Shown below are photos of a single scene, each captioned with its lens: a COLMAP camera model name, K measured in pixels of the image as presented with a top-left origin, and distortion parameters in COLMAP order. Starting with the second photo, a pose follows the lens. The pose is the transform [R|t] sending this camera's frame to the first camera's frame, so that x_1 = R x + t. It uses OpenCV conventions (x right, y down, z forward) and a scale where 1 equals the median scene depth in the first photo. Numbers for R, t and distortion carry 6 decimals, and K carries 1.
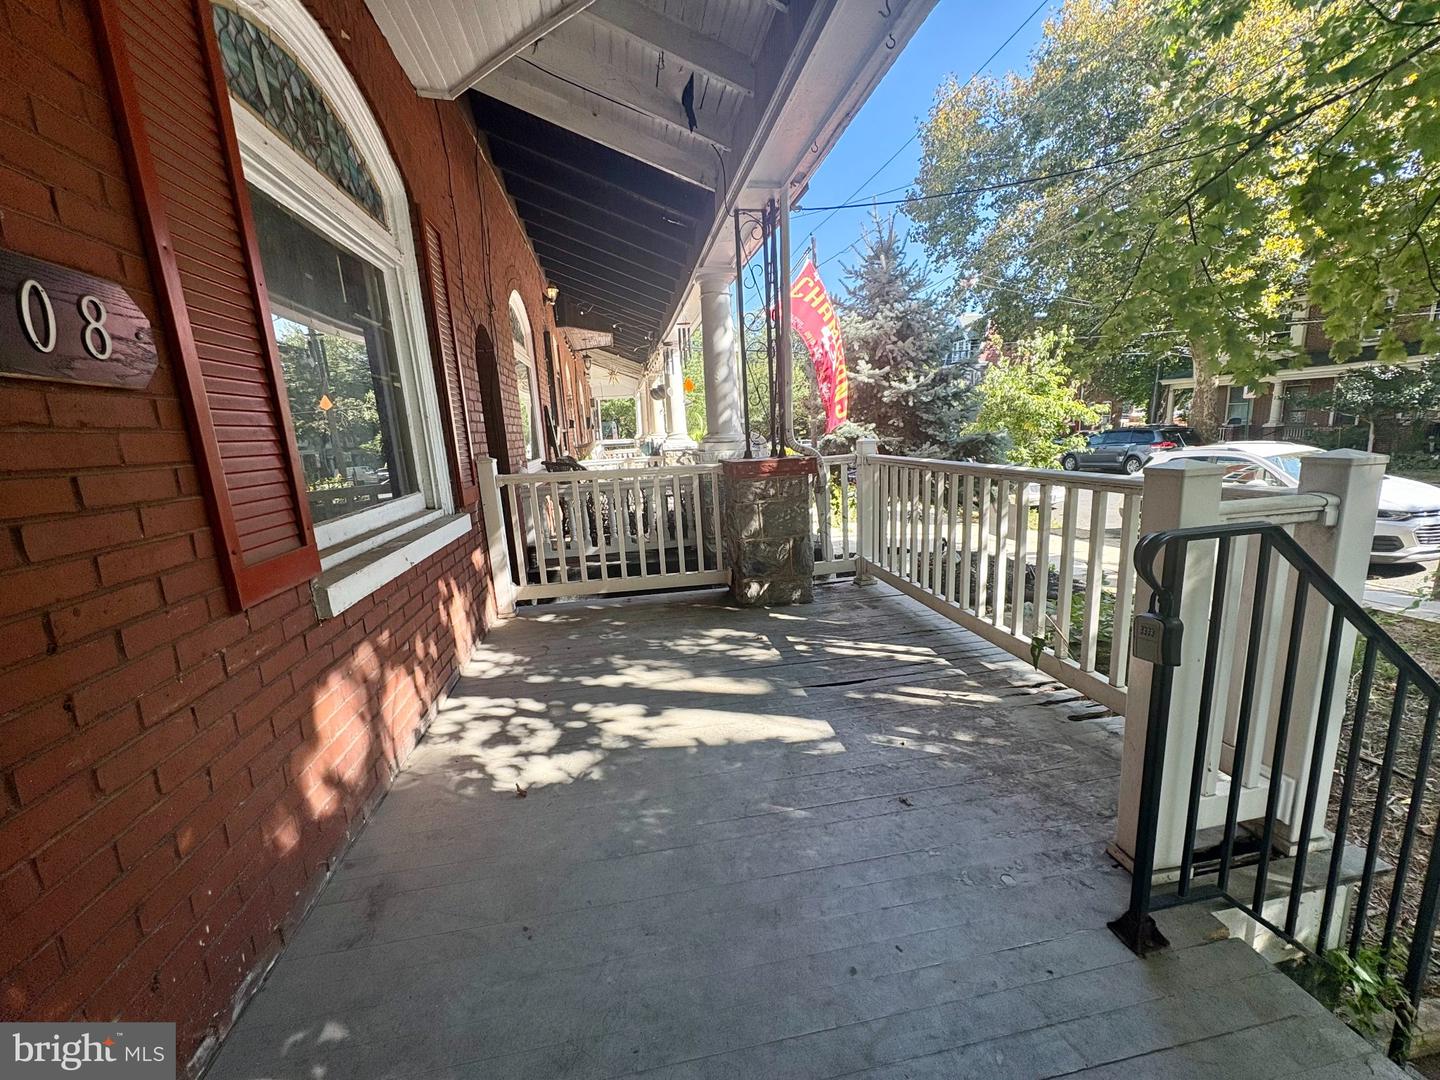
lens RADIAL K [[577.3, 0, 720.0], [0, 577.3, 540.0], [0, 0, 1]] dist [0.002977, 0.000675]
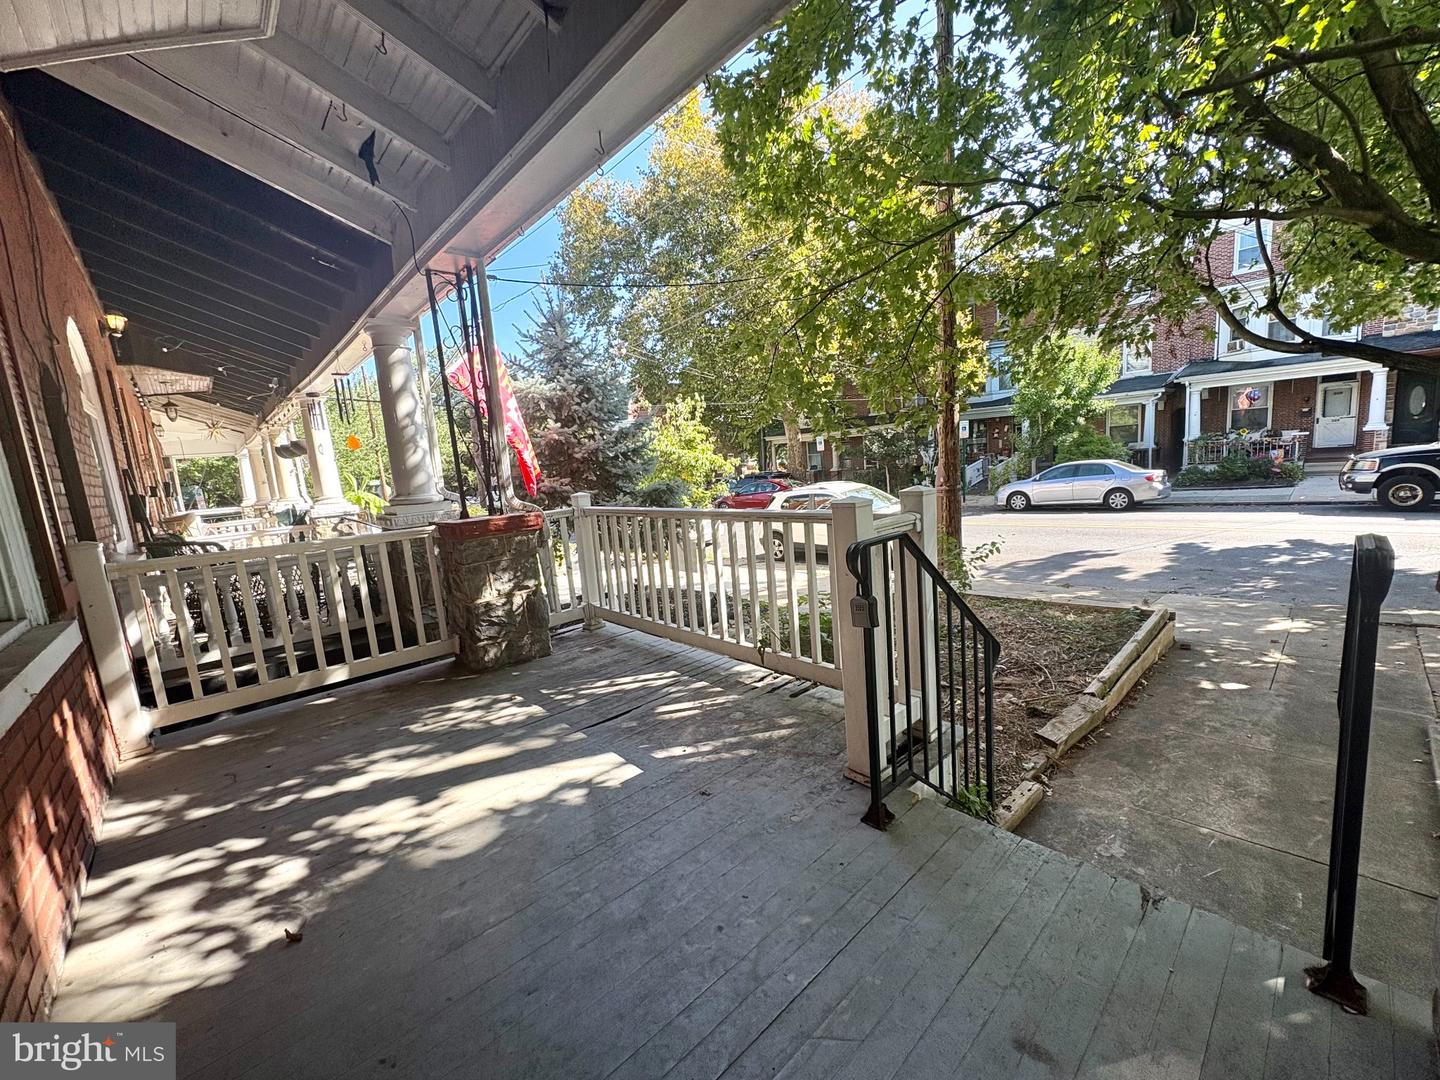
lens RADIAL K [[577.3, 0, 720.0], [0, 577.3, 540.0], [0, 0, 1]] dist [0.002977, 0.000675]
pose [[0.844780, -0.089598, 0.527559, -0.104210], [0.136872, 0.989267, -0.051161, 0.002094], [-0.517313, 0.115428, 0.847976, -0.035591]]
